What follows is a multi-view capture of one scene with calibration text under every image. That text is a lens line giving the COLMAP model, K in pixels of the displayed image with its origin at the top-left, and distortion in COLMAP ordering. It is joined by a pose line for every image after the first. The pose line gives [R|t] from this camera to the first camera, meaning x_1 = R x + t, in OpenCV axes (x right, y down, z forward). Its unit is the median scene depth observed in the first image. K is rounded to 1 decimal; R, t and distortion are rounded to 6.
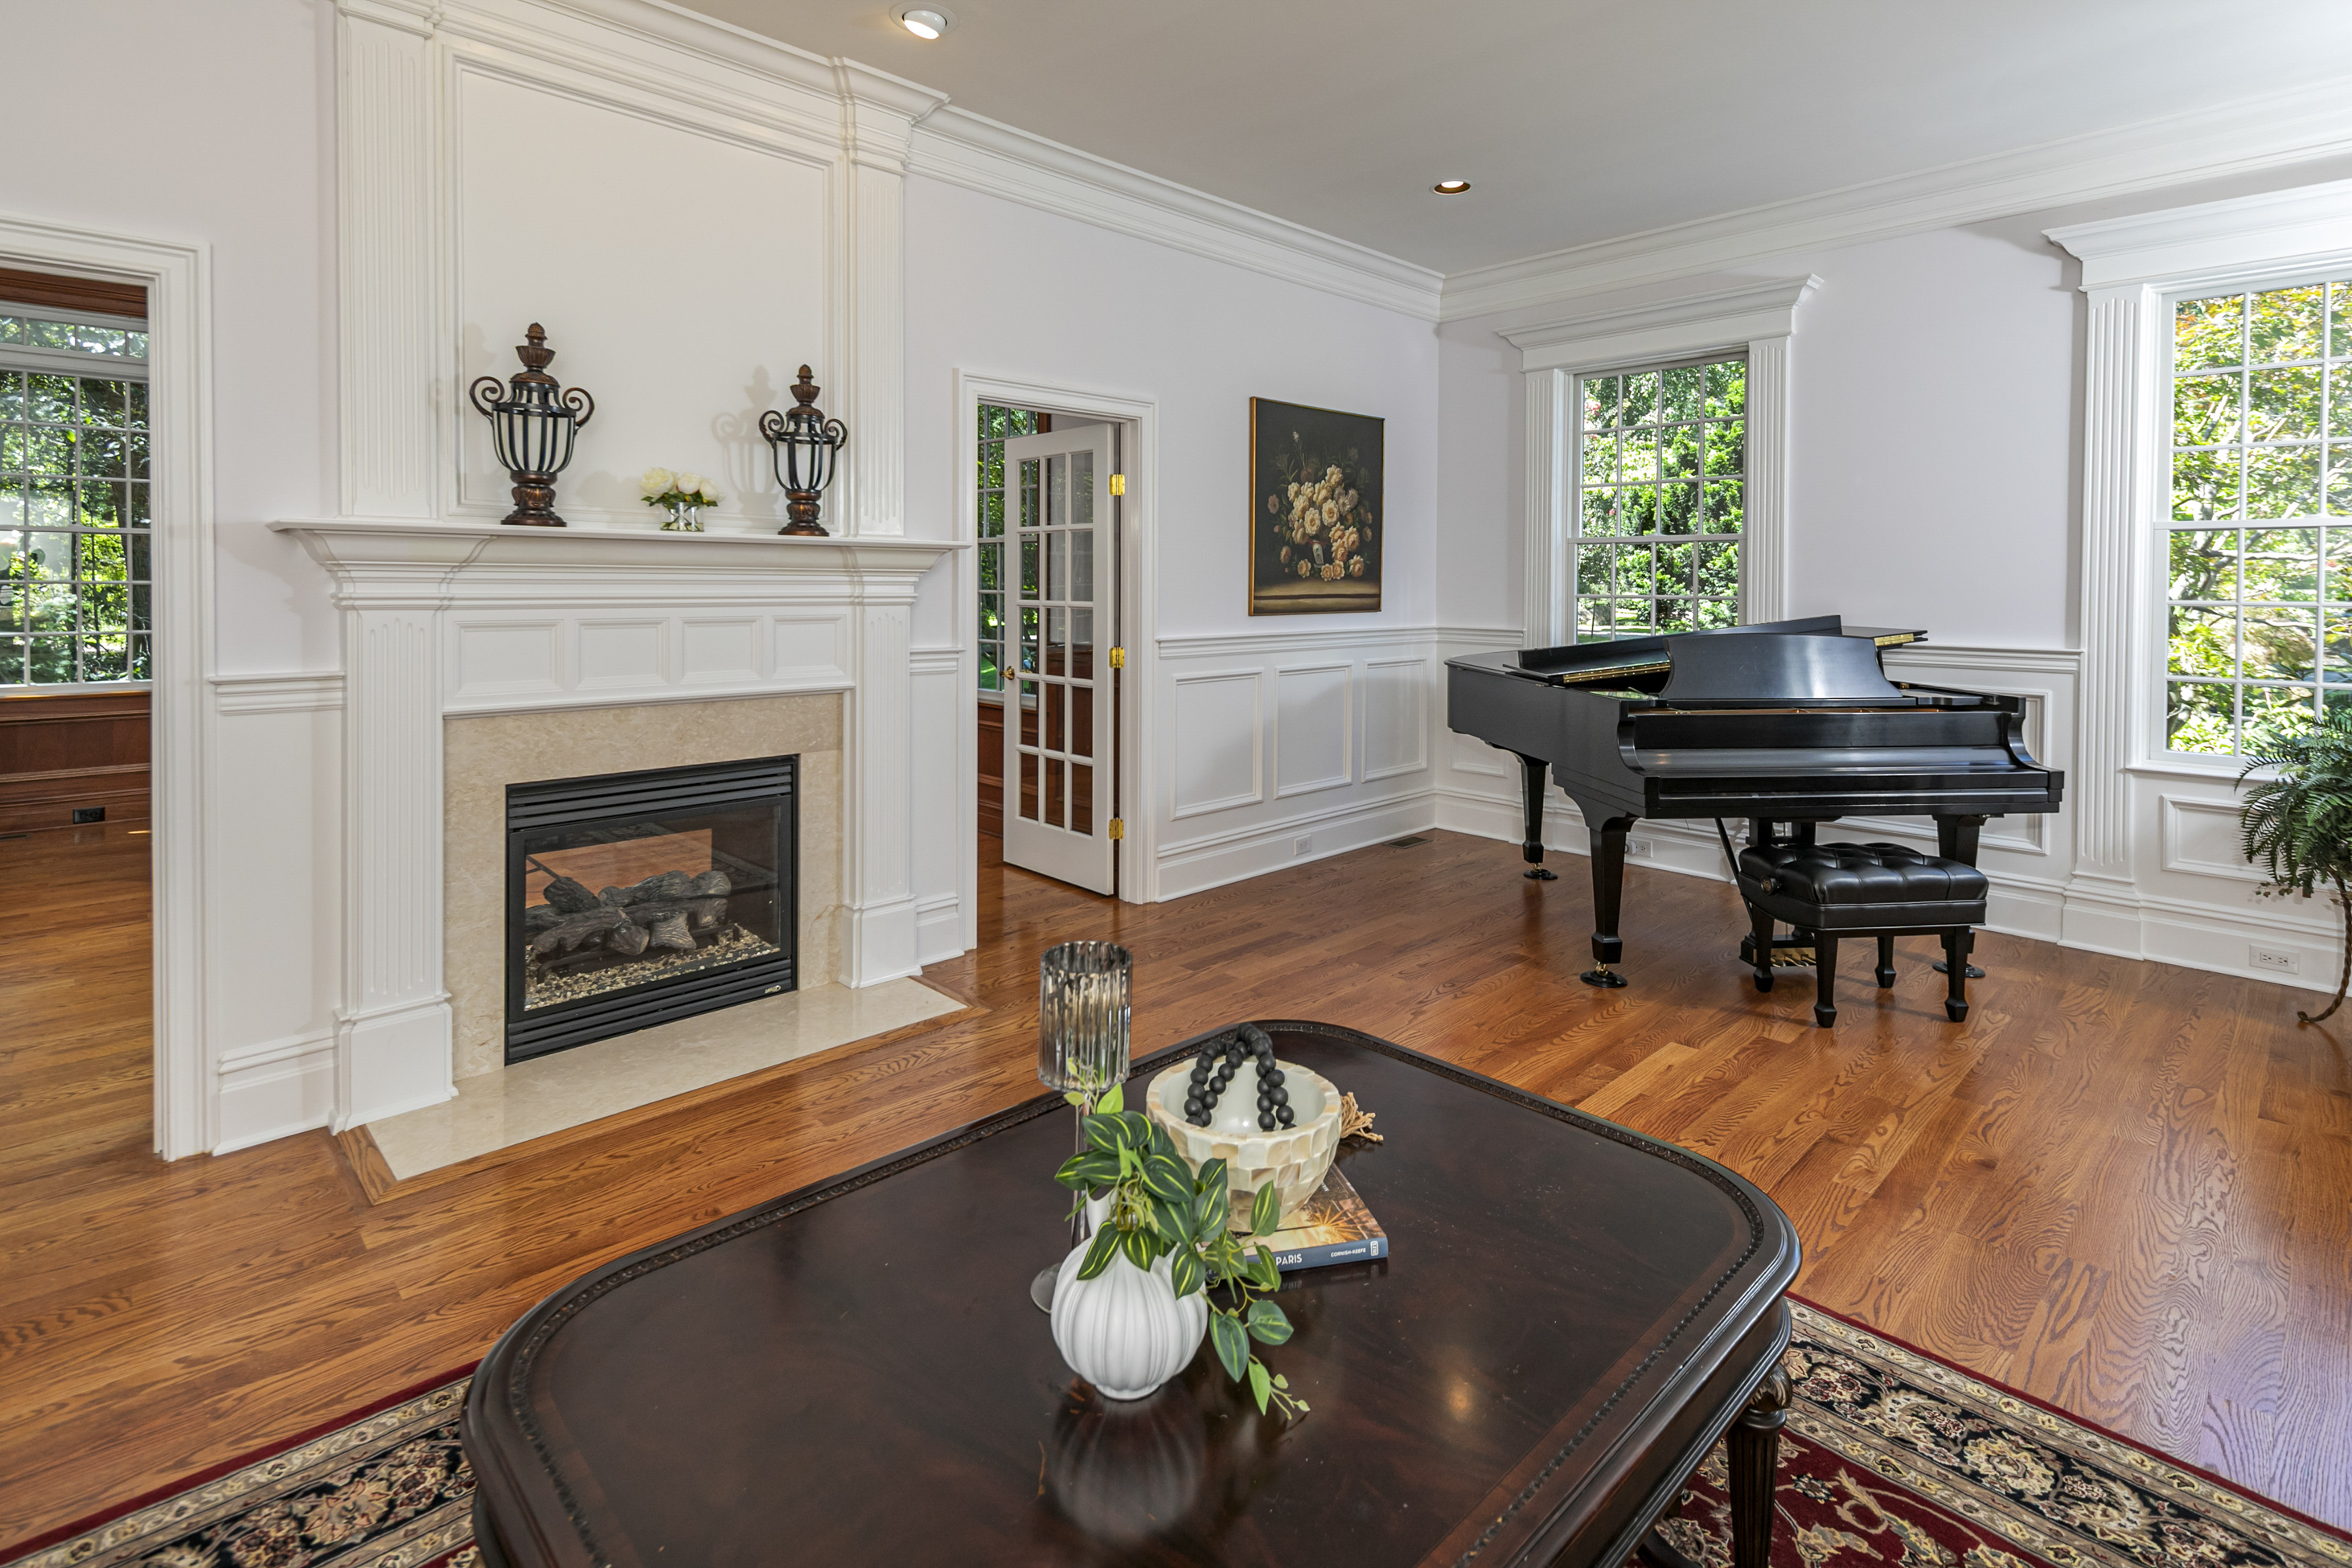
lens RADIAL K [[1149.4, 0, 1180.4], [0, 1149.4, 598.4], [0, 0, 1]] dist [0.005822, -0.000741]
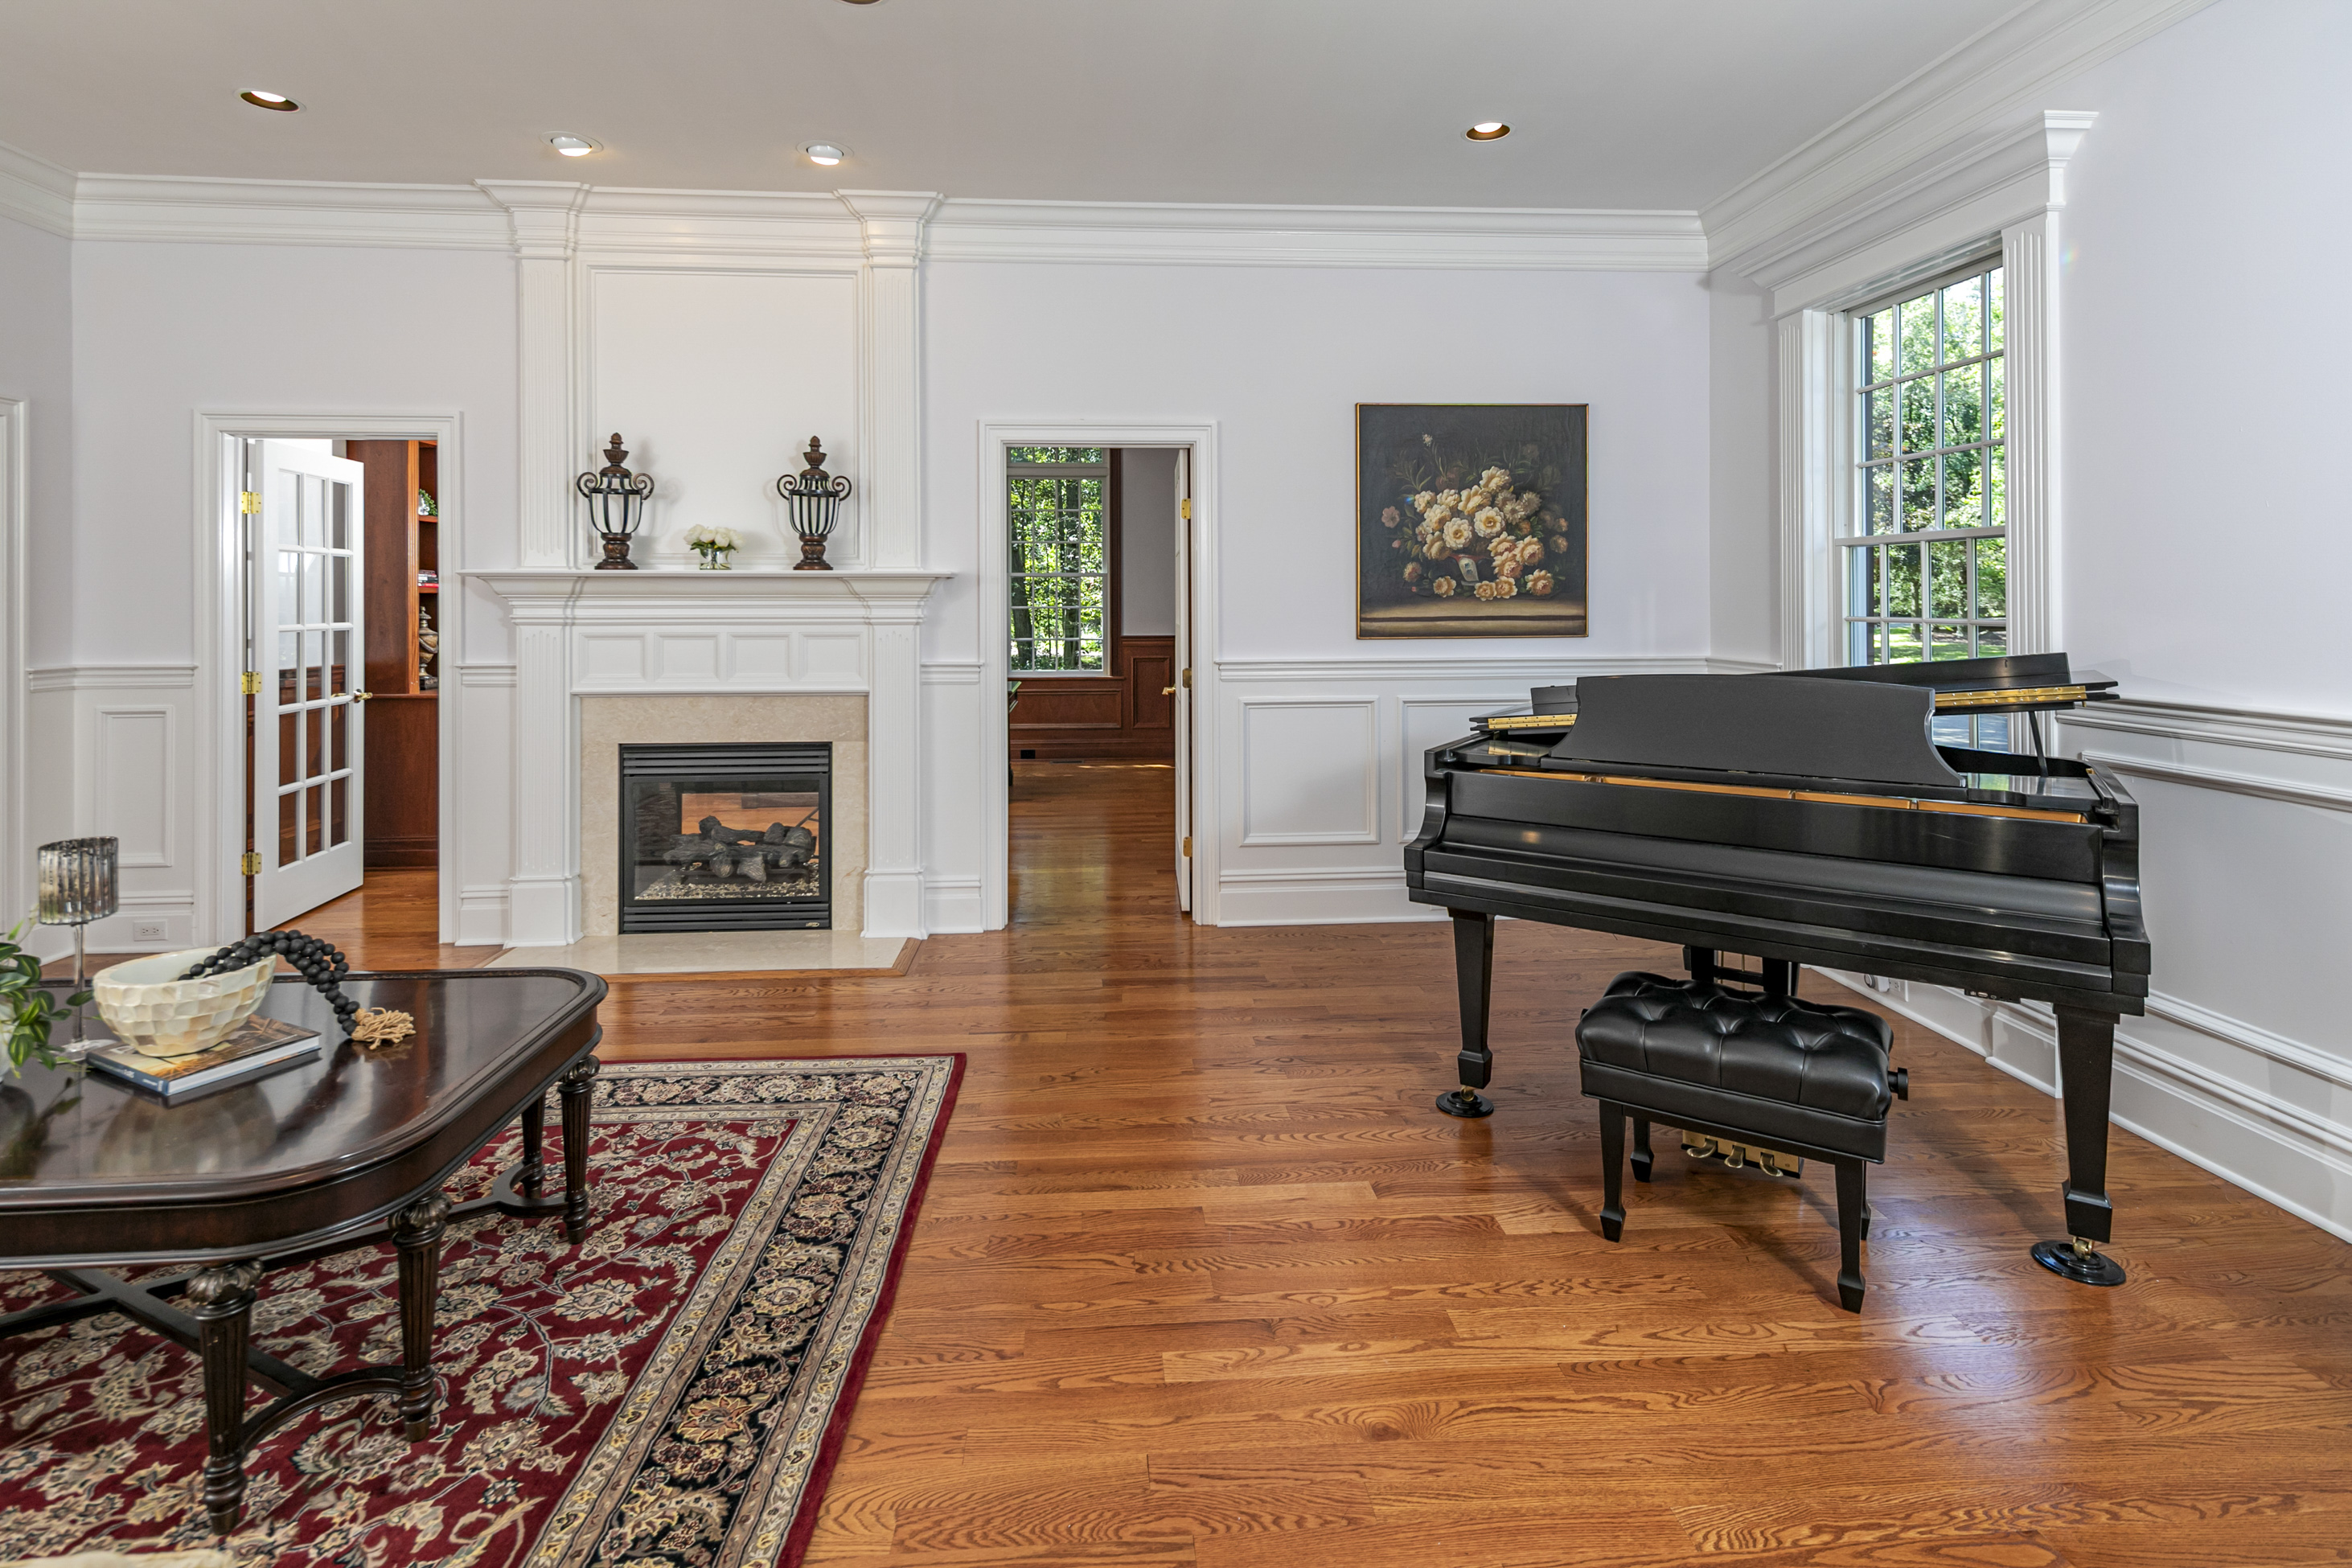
lens RADIAL K [[1159.1, 0, 1172.8], [0, 1159.1, 591.5], [0, 0, 1]] dist [0.007292, 0.000262]
pose [[0.759458, -0.011336, -0.650458, 0.742840], [-0.003090, 0.999774, -0.021032, -0.004217], [0.650549, 0.017983, 0.759251, 0.258629]]
